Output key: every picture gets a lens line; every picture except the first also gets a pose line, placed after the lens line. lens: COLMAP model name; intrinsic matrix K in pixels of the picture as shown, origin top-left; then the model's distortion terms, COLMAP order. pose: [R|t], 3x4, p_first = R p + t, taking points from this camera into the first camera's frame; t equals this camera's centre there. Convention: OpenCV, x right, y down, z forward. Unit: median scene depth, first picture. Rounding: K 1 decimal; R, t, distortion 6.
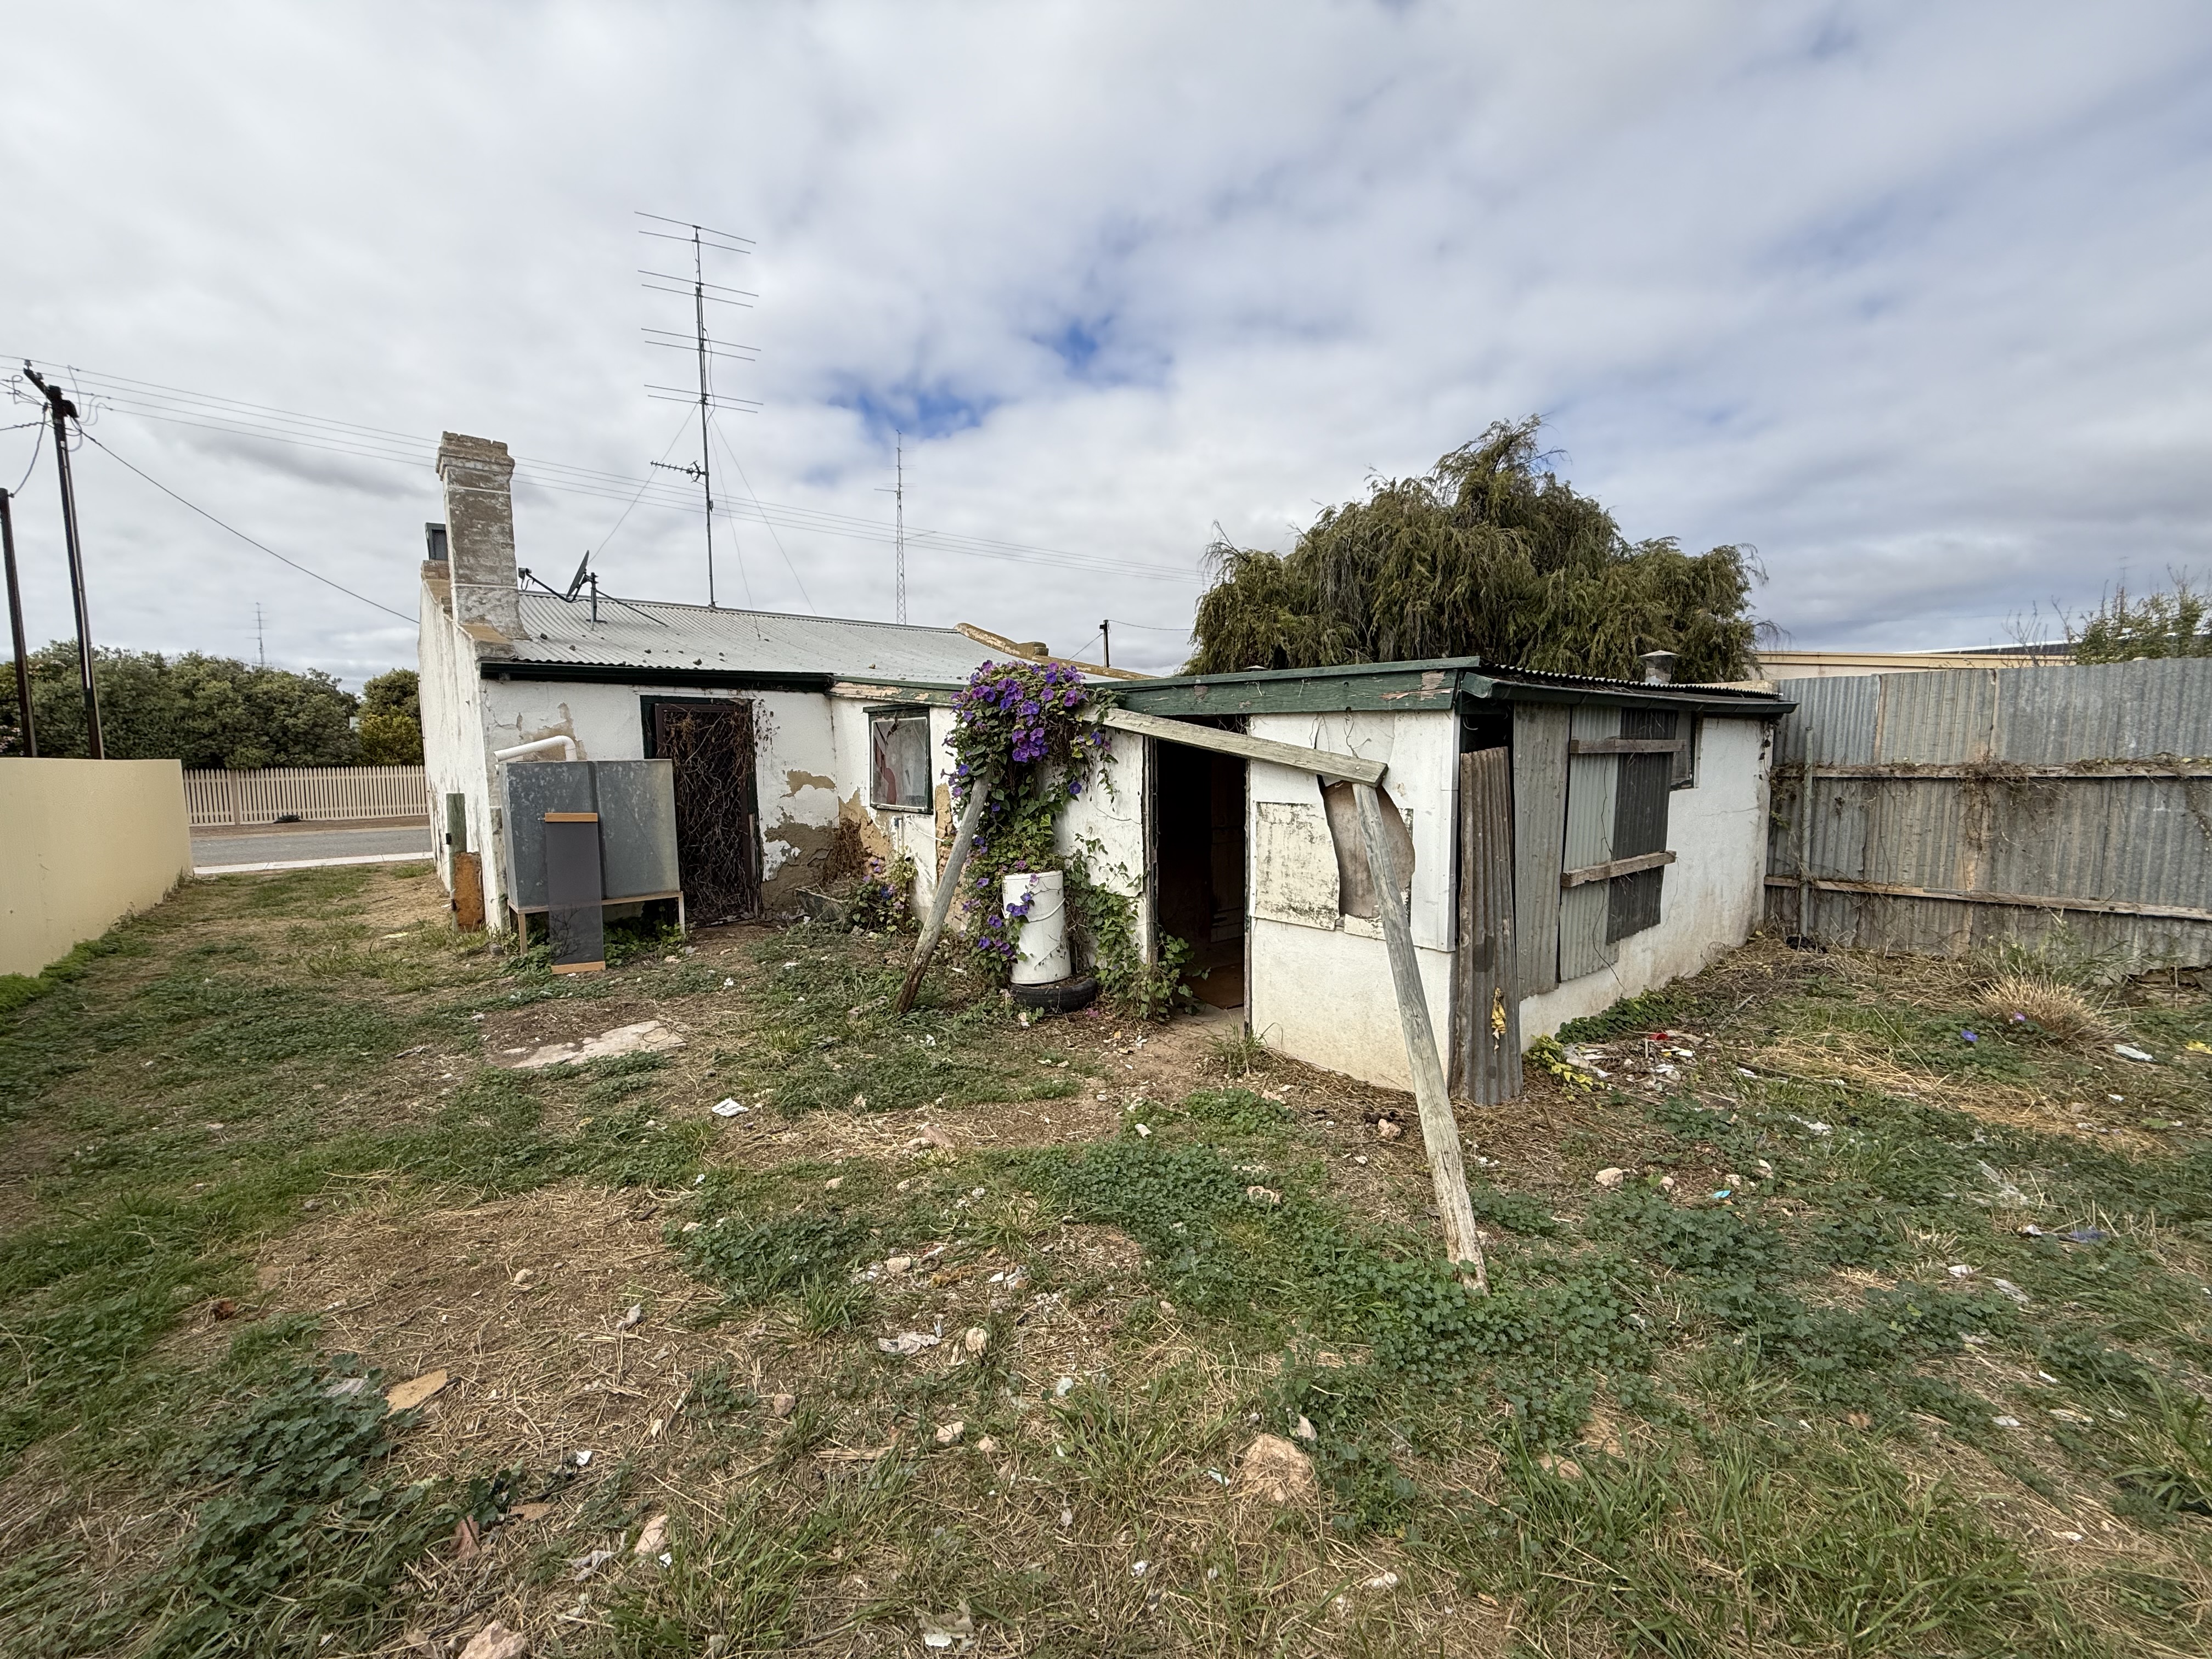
lens RADIAL K [[898.3, 0, 1101.6], [0, 898.3, 824.9], [0, 0, 1]] dist [-0.001309, 0.001538]
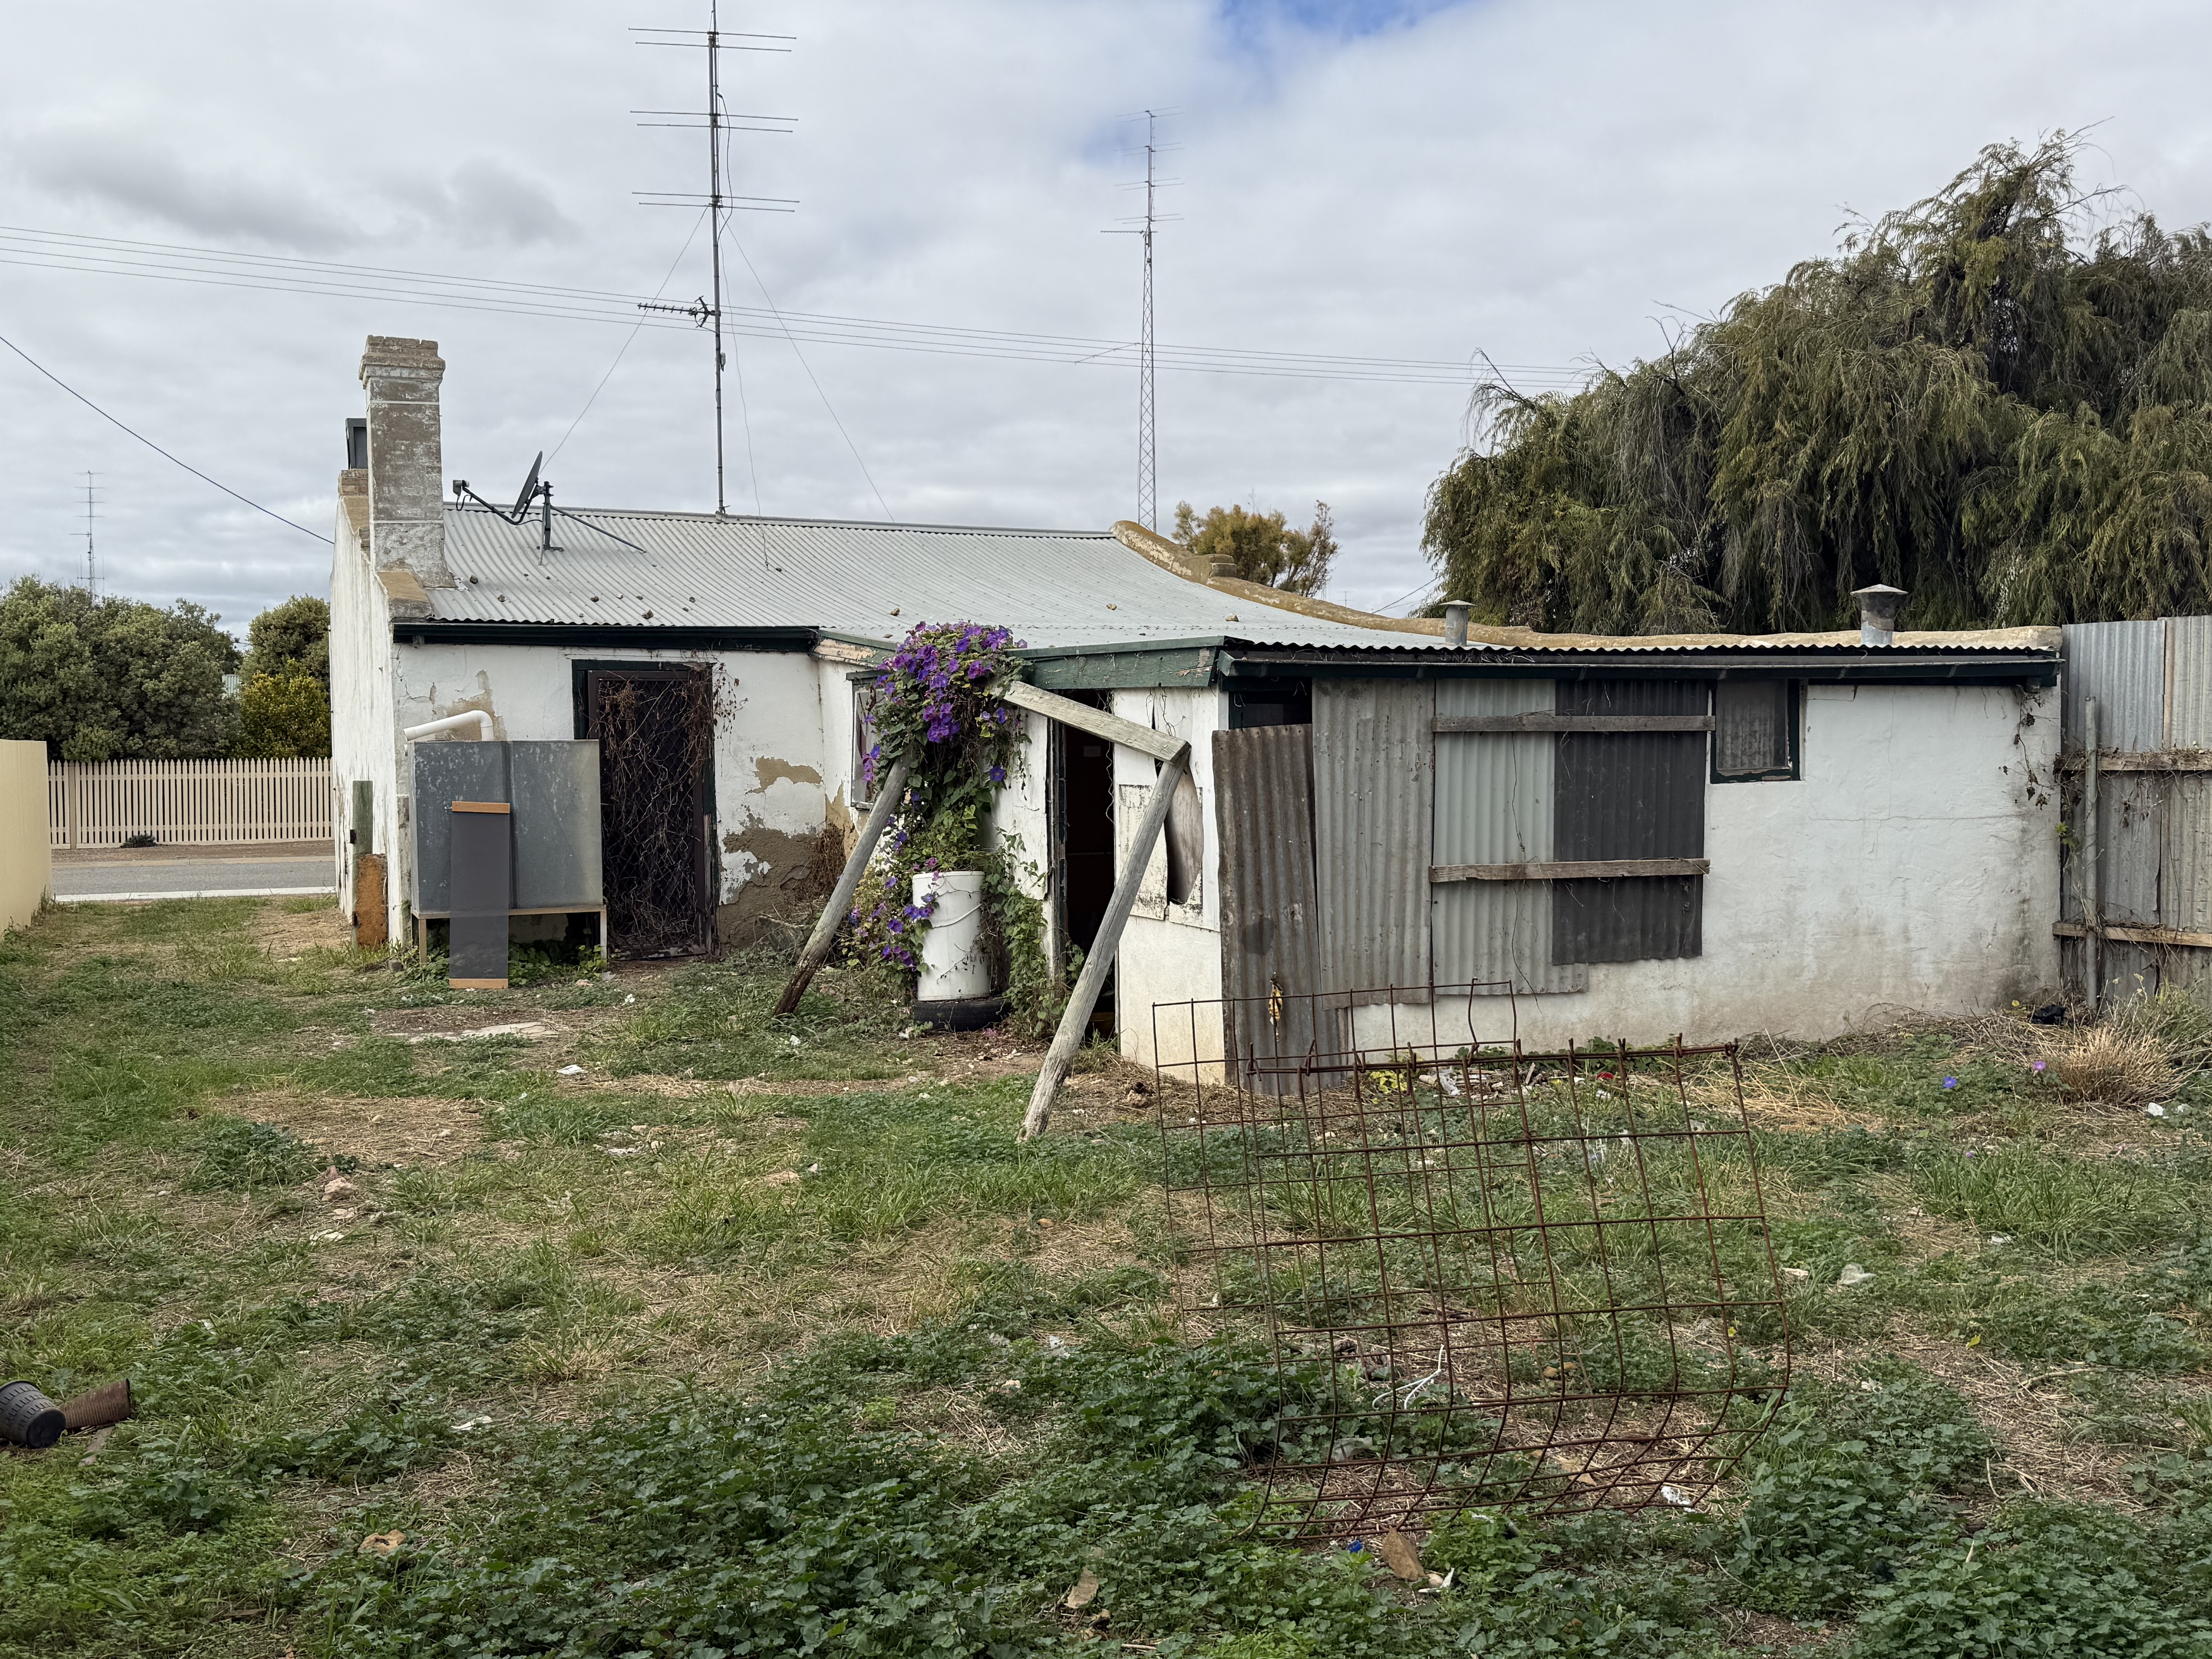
lens RADIAL K [[2033.9, 0, 1114.3], [0, 2033.9, 816.8], [0, 0, 1]] dist [0.057304, 0.000000]
pose [[0.960872, 0.013833, -0.276647, 0.432906], [-0.026117, 0.998827, -0.040768, 0.053316], [0.275759, 0.046398, 0.960106, -0.572771]]
